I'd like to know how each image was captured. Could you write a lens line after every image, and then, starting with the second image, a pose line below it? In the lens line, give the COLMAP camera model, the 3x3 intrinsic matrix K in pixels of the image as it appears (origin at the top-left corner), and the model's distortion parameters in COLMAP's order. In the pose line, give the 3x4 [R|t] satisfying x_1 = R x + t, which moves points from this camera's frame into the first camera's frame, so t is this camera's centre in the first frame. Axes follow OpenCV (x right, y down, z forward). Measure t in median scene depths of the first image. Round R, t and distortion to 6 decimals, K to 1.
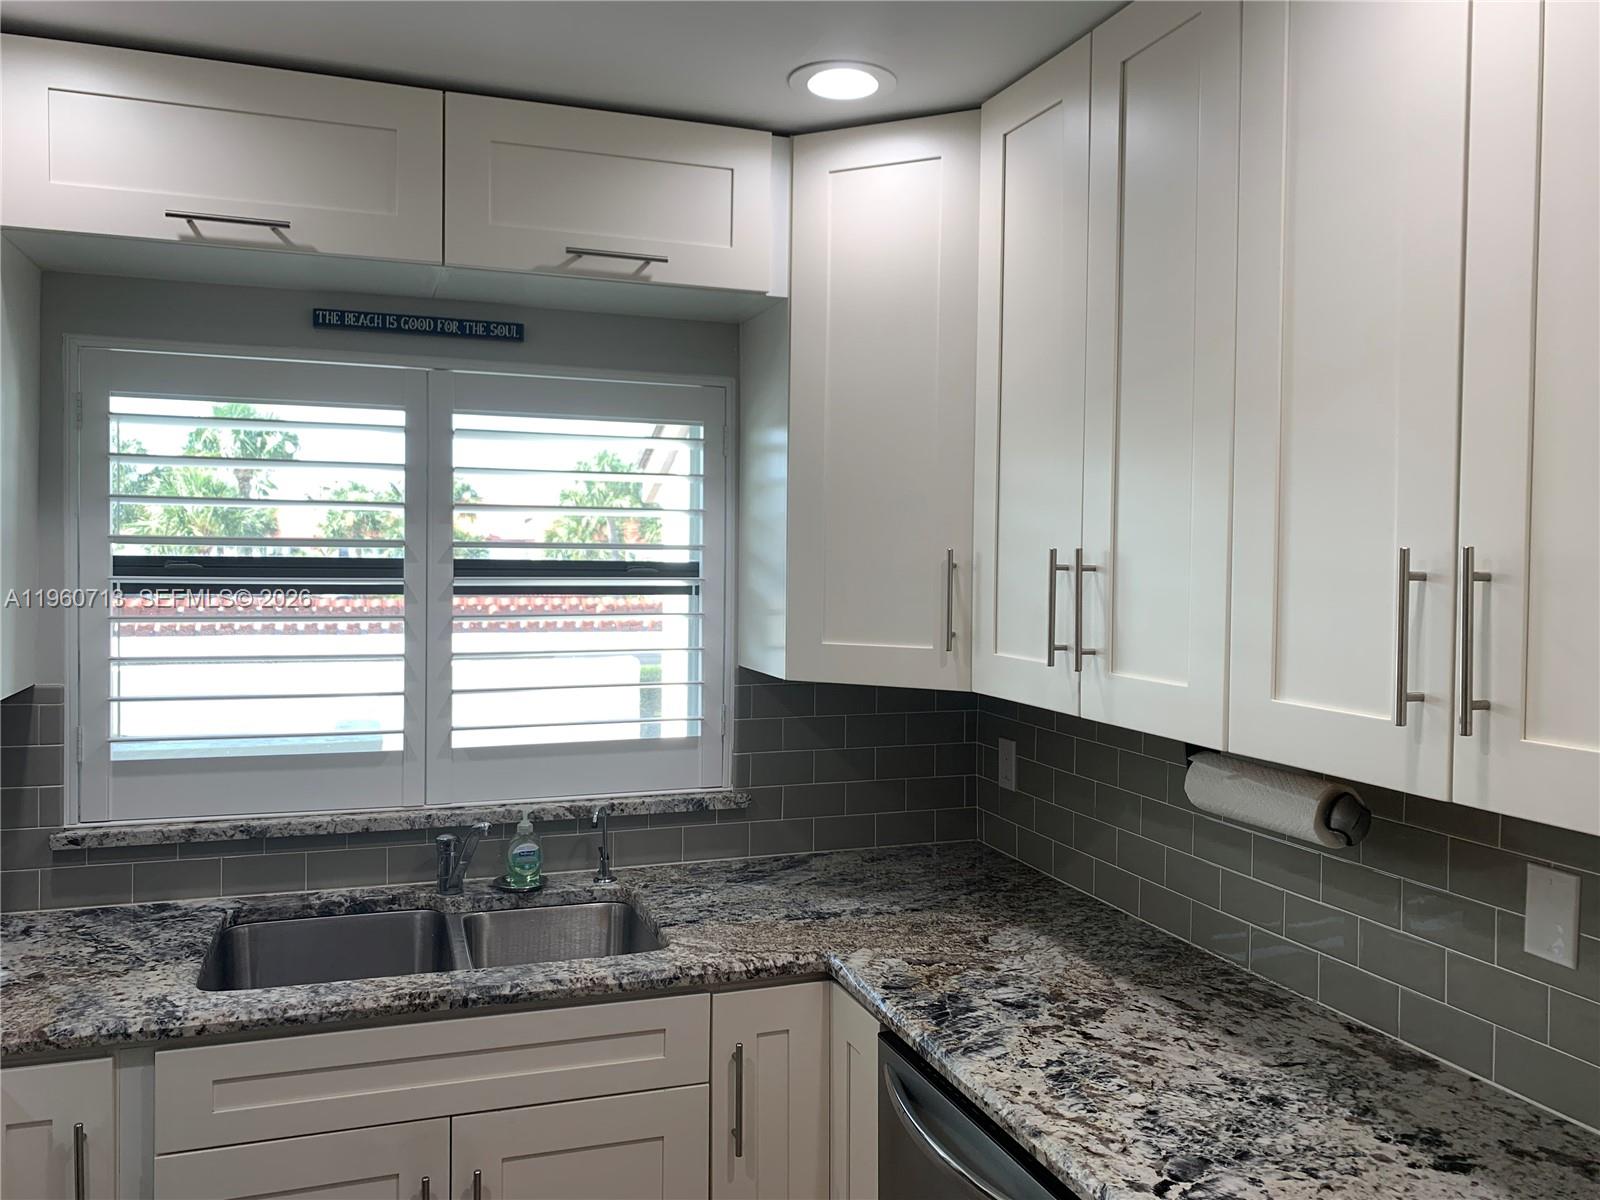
lens RADIAL K [[1231.2, 0, 788.5], [0, 1231.2, 578.7], [0, 0, 1]] dist [0.022479, -0.029691]
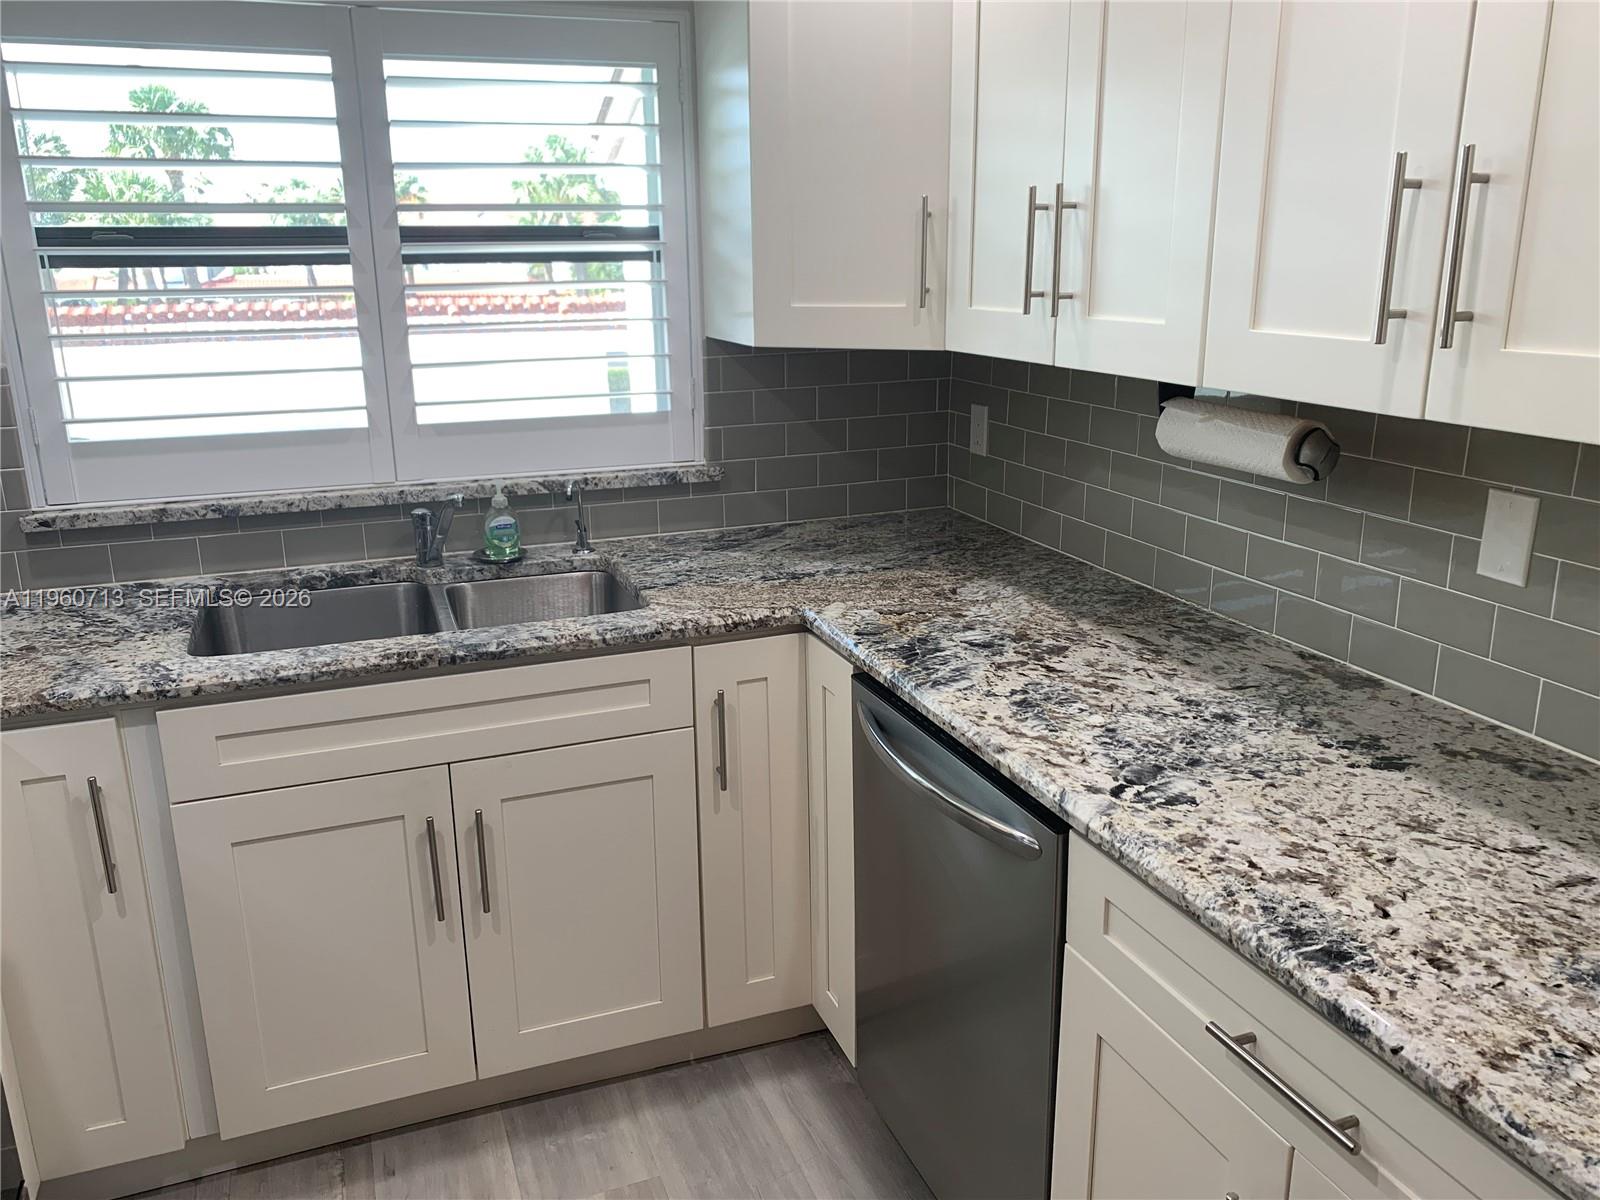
lens RADIAL K [[1231.2, 0, 787.3], [0, 1231.2, 585.4], [0, 0, 1]] dist [0.022479, -0.029691]
pose [[0.999438, -0.028922, 0.016919, 0.001984], [0.023878, 0.968990, 0.245942, 0.033079], [-0.023508, -0.245400, 0.969137, 0.008888]]
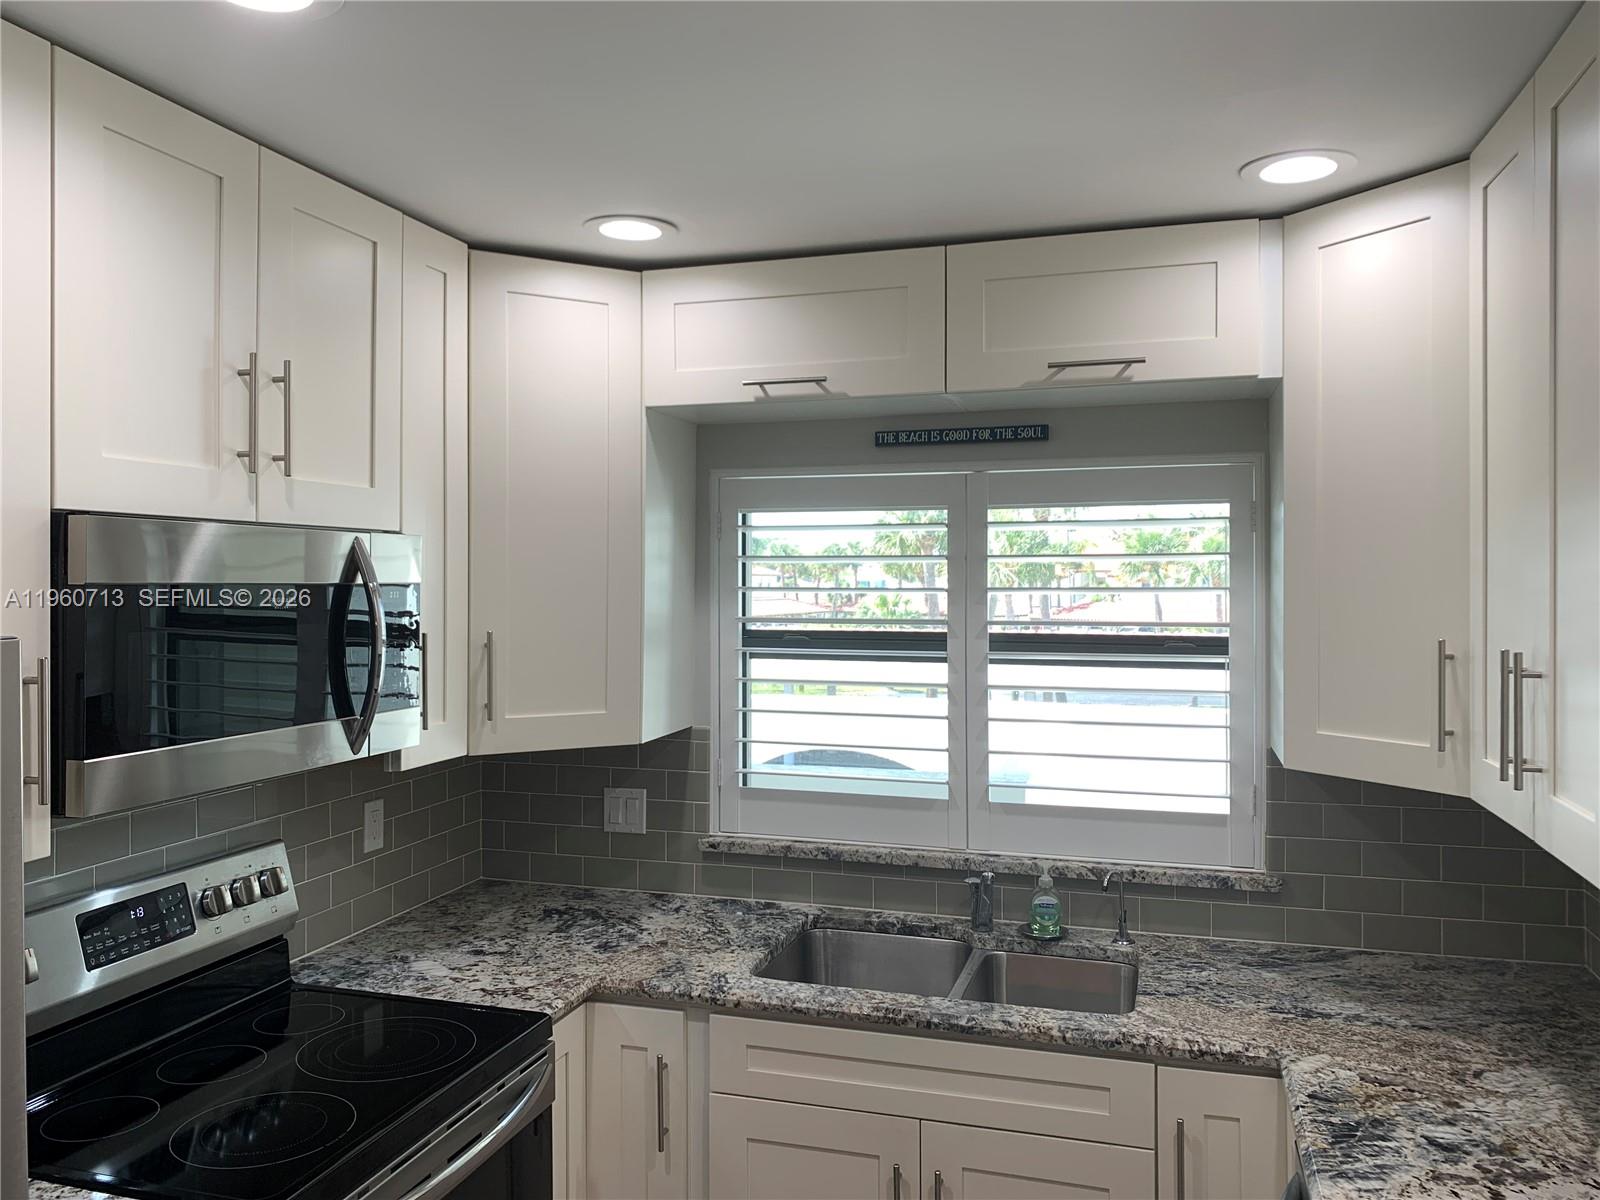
lens RADIAL K [[1231.2, 0, 790.9], [0, 1231.2, 580.9], [0, 0, 1]] dist [0.022479, -0.029691]
pose [[0.807254, -0.012238, -0.590078, 0.310053], [-0.000605, 0.999767, -0.021563, -0.051685], [0.590204, 0.017764, 0.807059, -0.035602]]
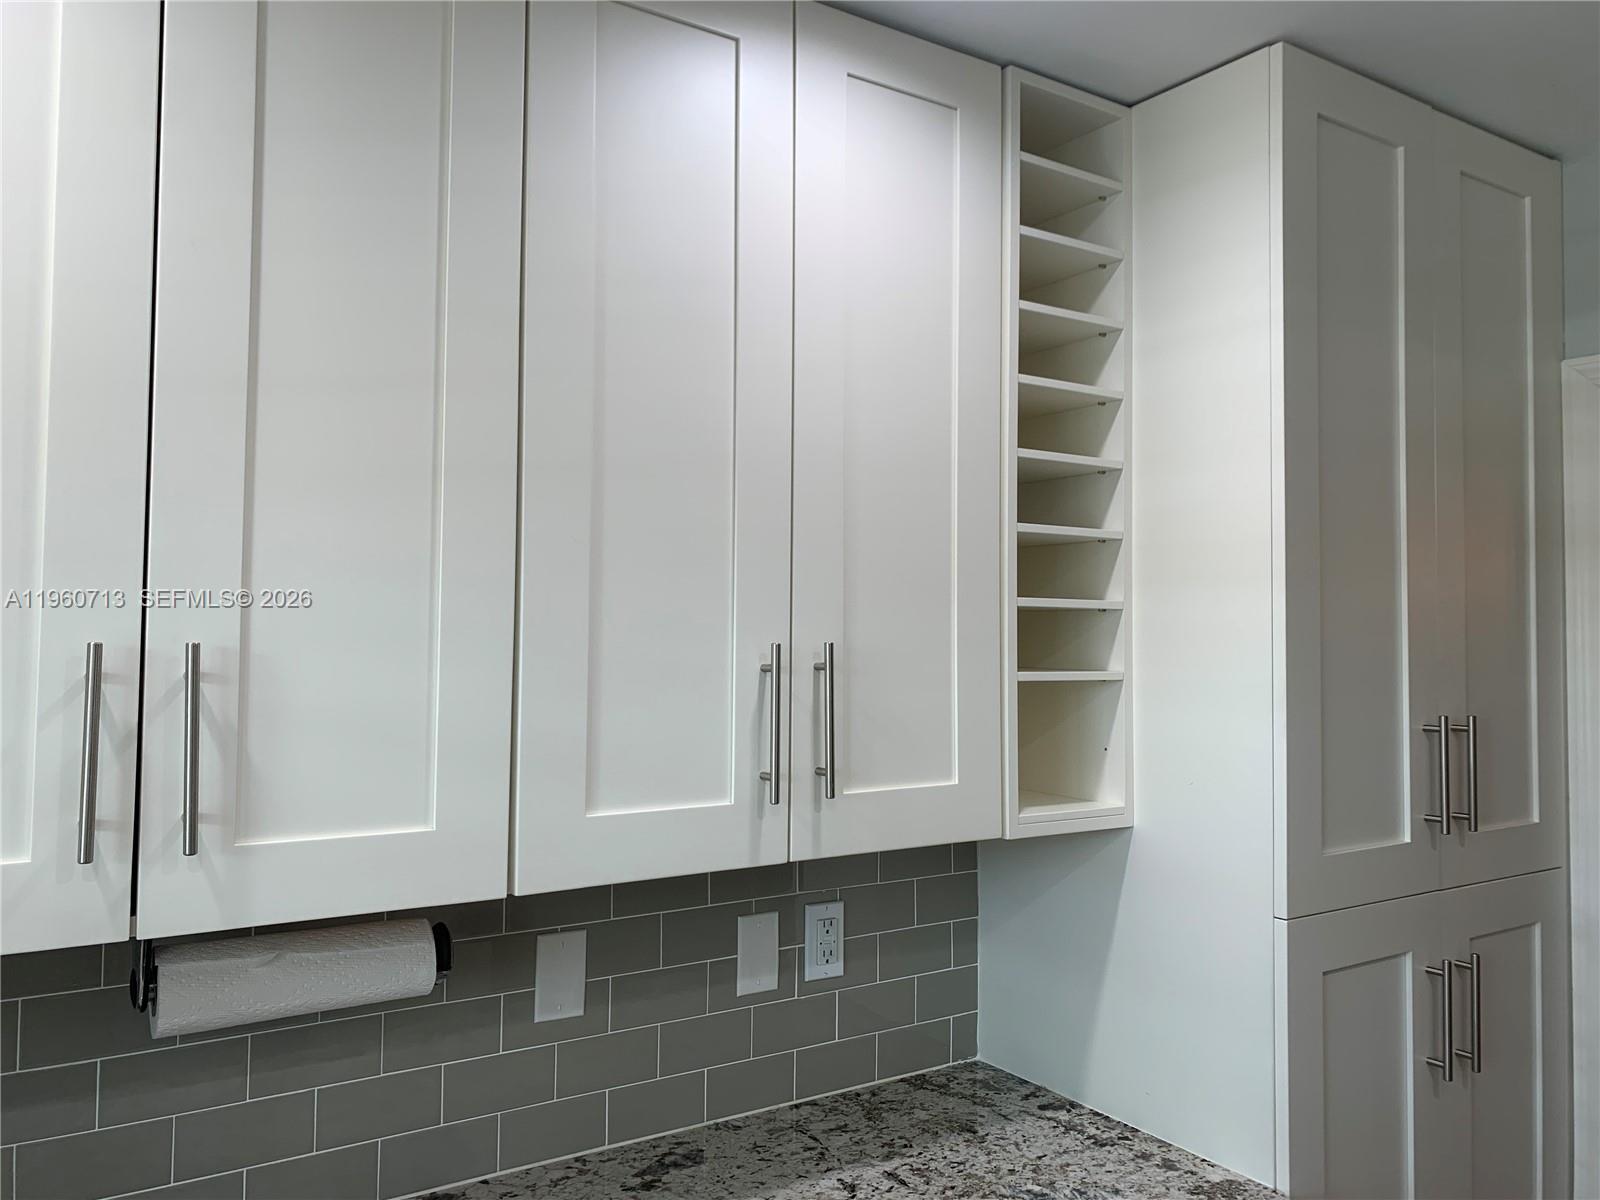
lens RADIAL K [[1231.2, 0, 803.8], [0, 1231.2, 596.2], [0, 0, 1]] dist [0.022479, -0.029691]
pose [[-0.242003, 0.019057, 0.970088, -0.366719], [0.010119, 0.999802, -0.017117, -0.030348], [-0.970223, 0.005674, -0.242148, 0.783239]]
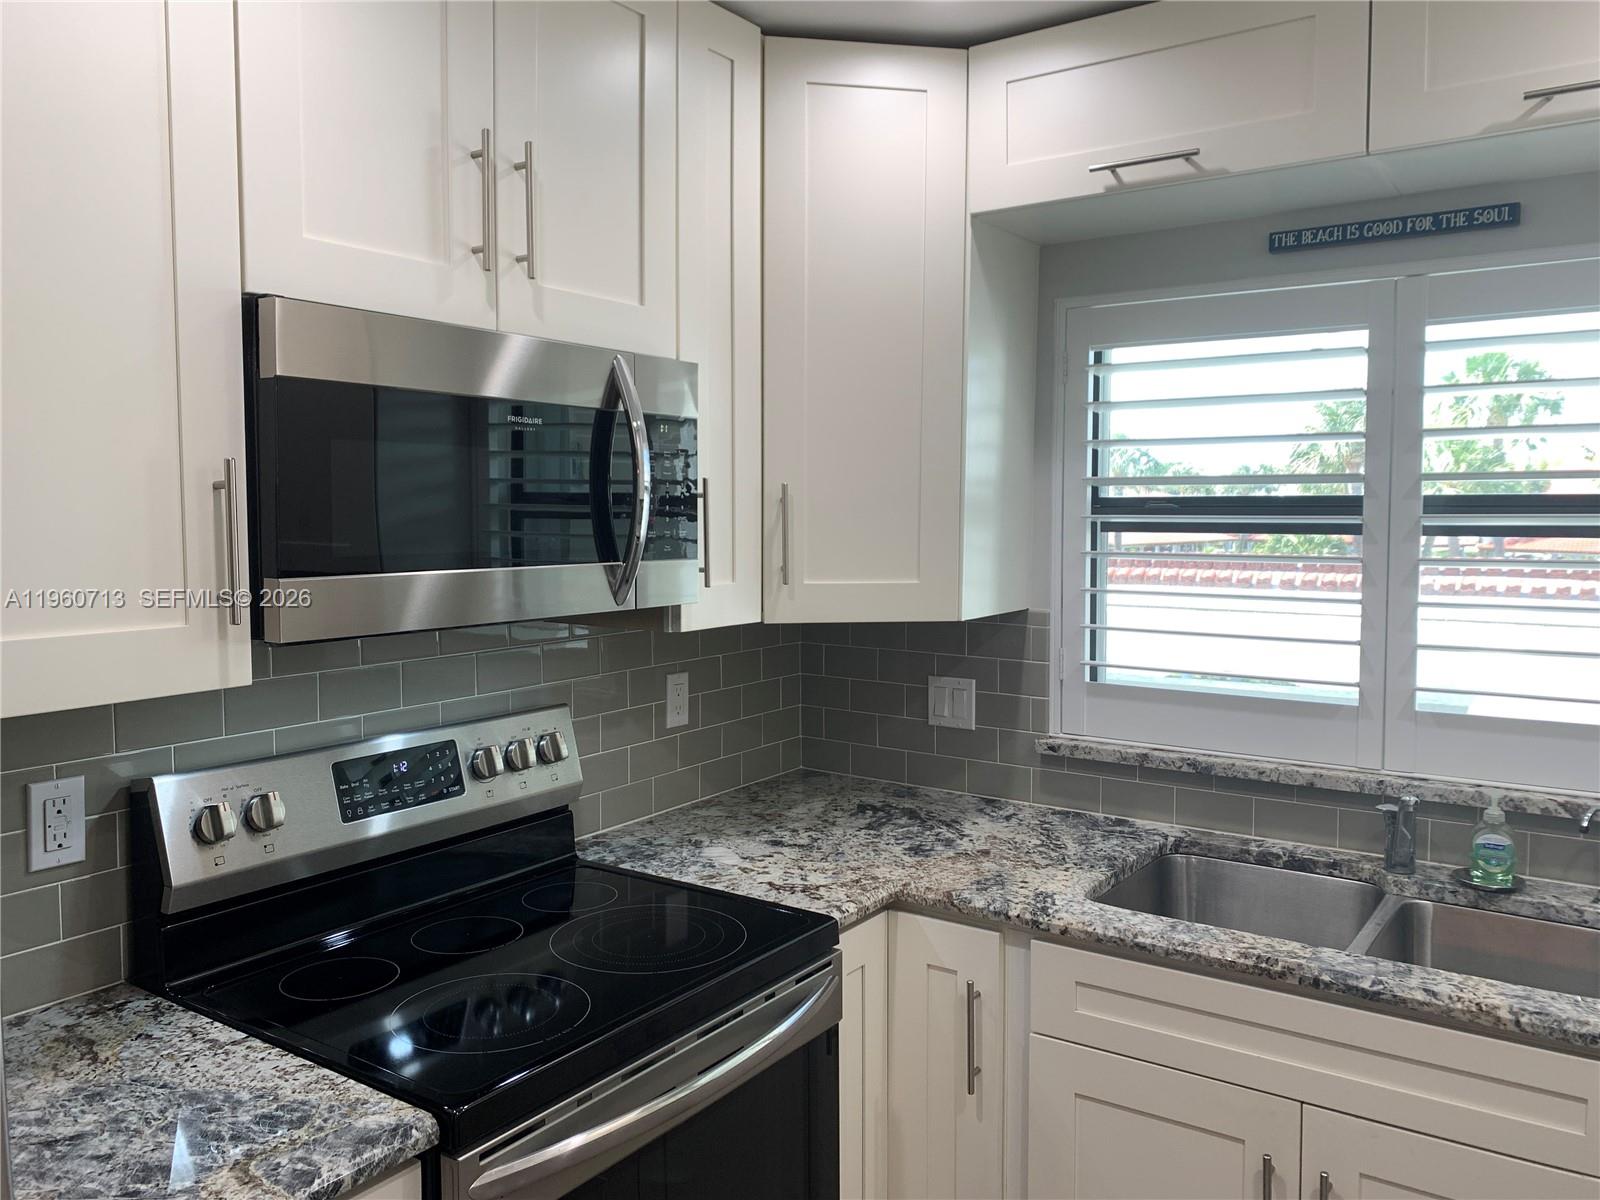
lens RADIAL K [[1231.2, 0, 804.0], [0, 1231.2, 587.6], [0, 0, 1]] dist [0.022479, -0.029691]
pose [[0.591315, 0.038771, -0.805508, 0.213543], [-0.006434, 0.999039, 0.043362, 0.018396], [0.806415, -0.020458, 0.590996, 0.163119]]
